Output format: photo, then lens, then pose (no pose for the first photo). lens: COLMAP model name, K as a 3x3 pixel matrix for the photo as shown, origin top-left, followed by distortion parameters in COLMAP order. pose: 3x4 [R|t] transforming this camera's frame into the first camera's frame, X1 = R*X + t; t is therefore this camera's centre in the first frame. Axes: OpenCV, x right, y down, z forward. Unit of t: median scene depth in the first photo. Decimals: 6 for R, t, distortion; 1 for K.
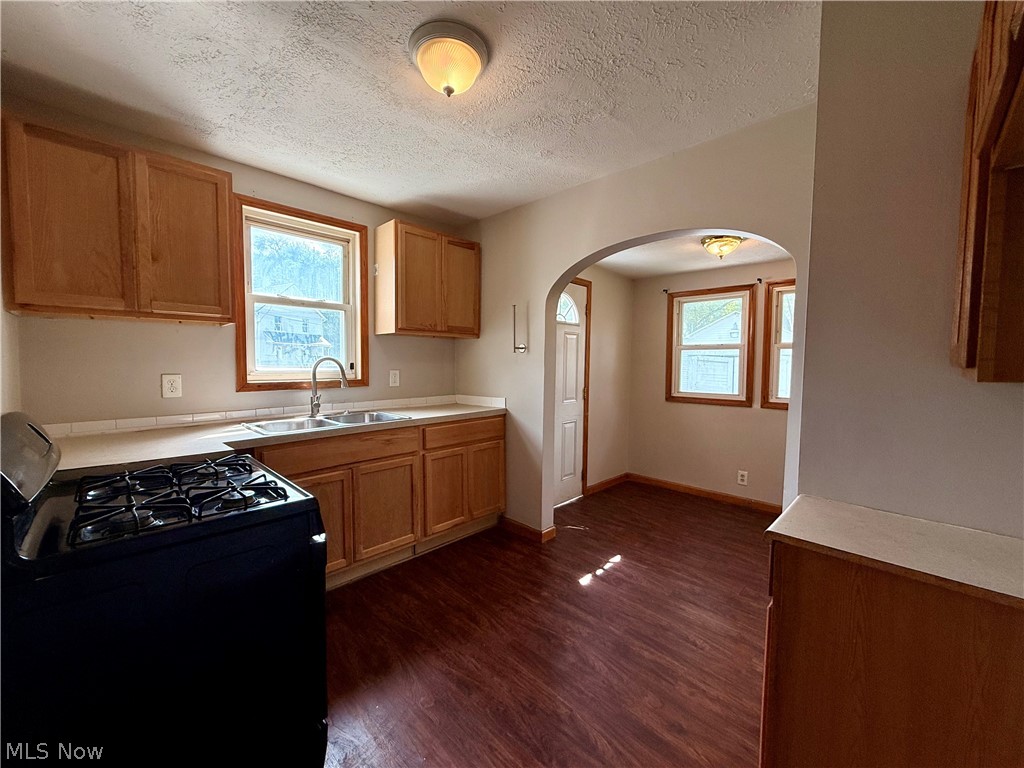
lens RADIAL K [[404.9, 0, 512.3], [0, 404.9, 385.8], [0, 0, 1]] dist [0.000452, -0.000067]
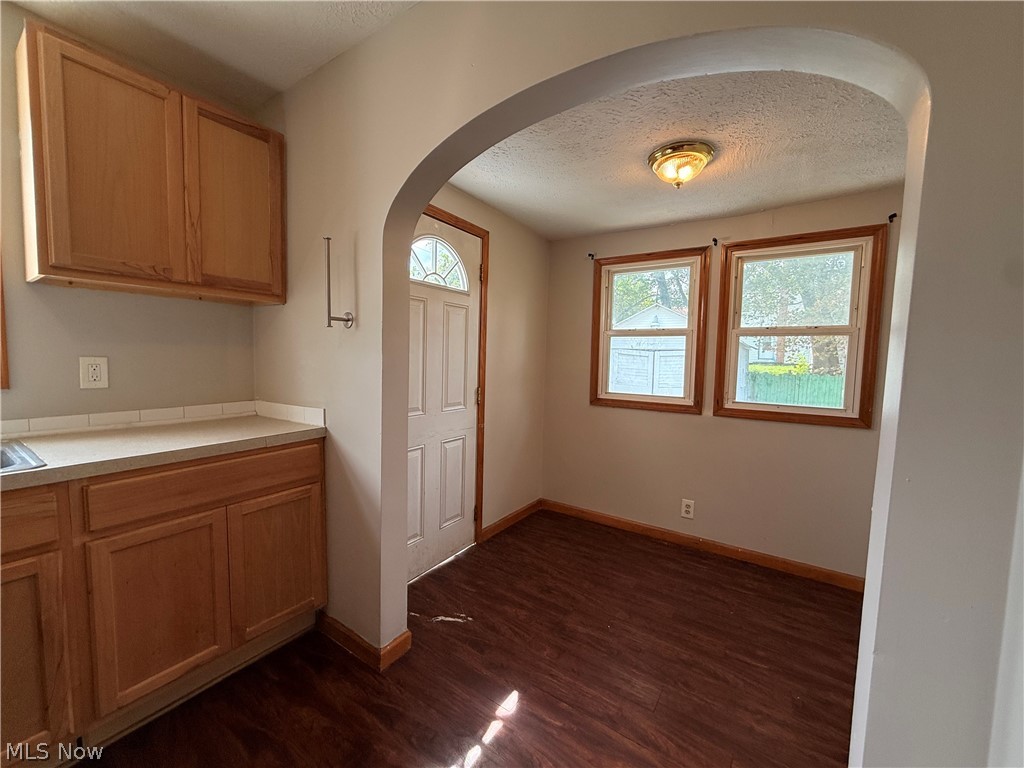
lens RADIAL K [[404.9, 0, 511.5], [0, 404.9, 384.7], [0, 0, 1]] dist [0.000452, -0.000067]
pose [[0.983863, 0.002612, 0.178906, 0.125821], [-0.005502, 0.999862, 0.015655, -0.012480], [-0.178840, -0.016386, 0.983742, 0.358845]]
